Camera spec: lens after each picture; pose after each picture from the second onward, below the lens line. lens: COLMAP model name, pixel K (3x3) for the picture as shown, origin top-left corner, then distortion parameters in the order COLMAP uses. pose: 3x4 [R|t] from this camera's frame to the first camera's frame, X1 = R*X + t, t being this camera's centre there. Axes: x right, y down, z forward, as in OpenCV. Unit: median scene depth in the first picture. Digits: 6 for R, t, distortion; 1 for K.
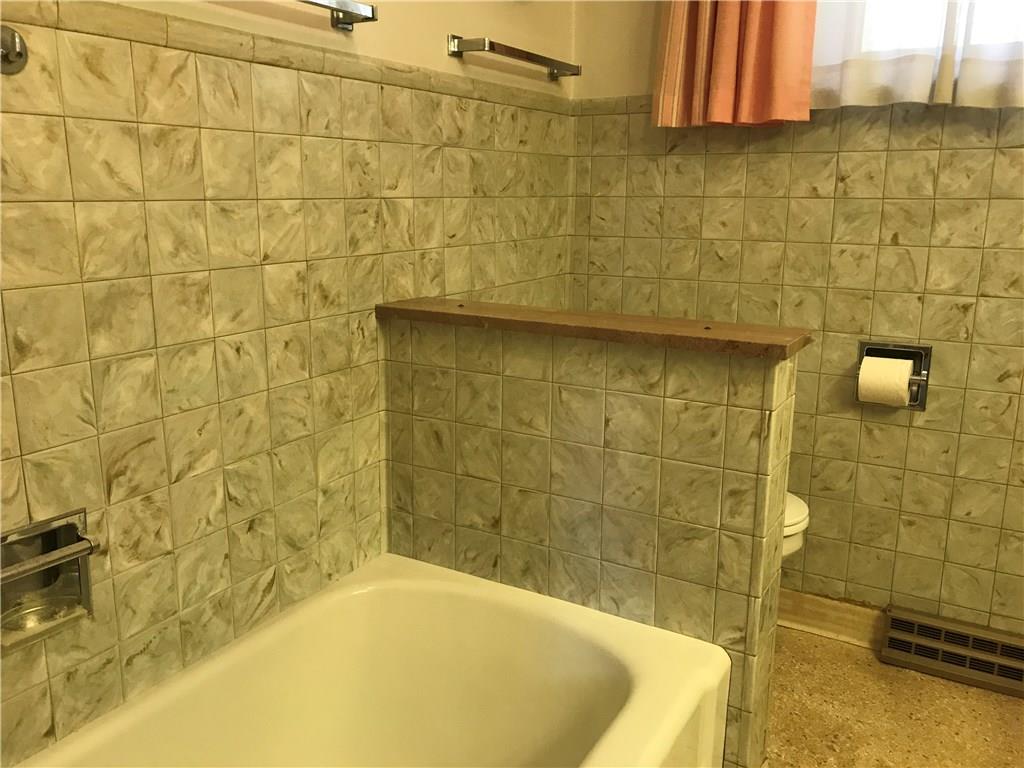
lens RADIAL K [[828.4, 0, 512.0], [0, 828.4, 384.0], [0, 0, 1]] dist [0.000894, 0.007788]
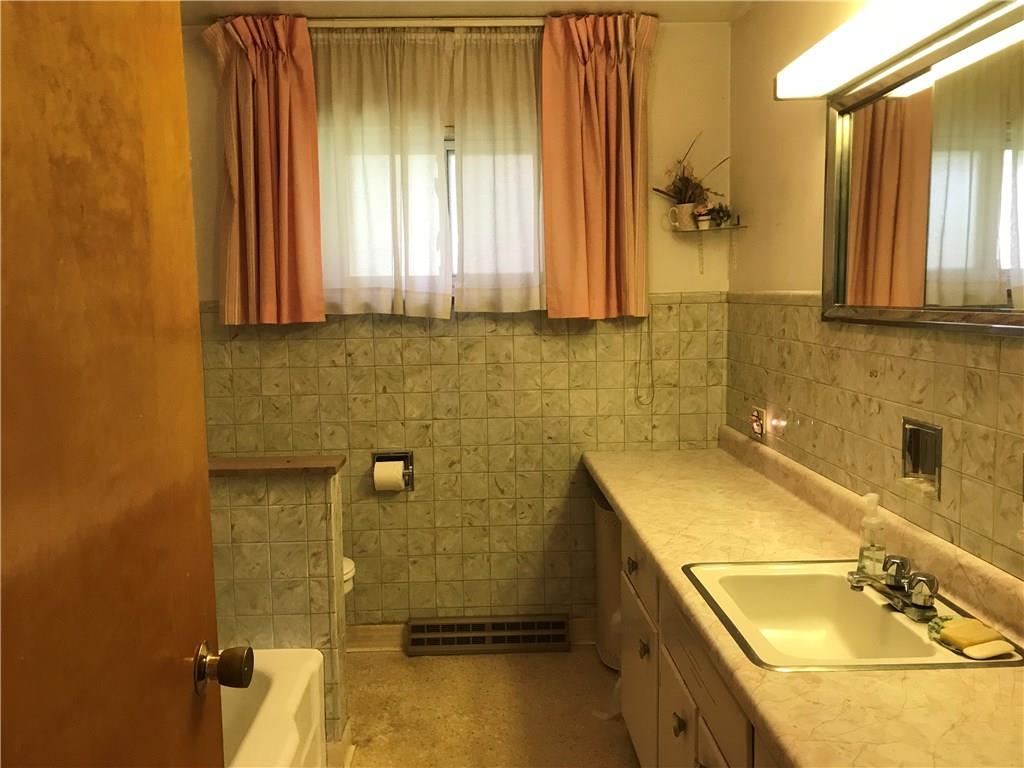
lens RADIAL K [[848.8, 0, 511.6], [0, 848.8, 373.1], [0, 0, 1]] dist [0.084615, -0.009011]
pose [[0.841086, -0.067730, 0.536644, -0.232710], [0.138604, 0.985991, -0.092794, -0.014443], [-0.522841, 0.152429, 0.838691, -0.562113]]
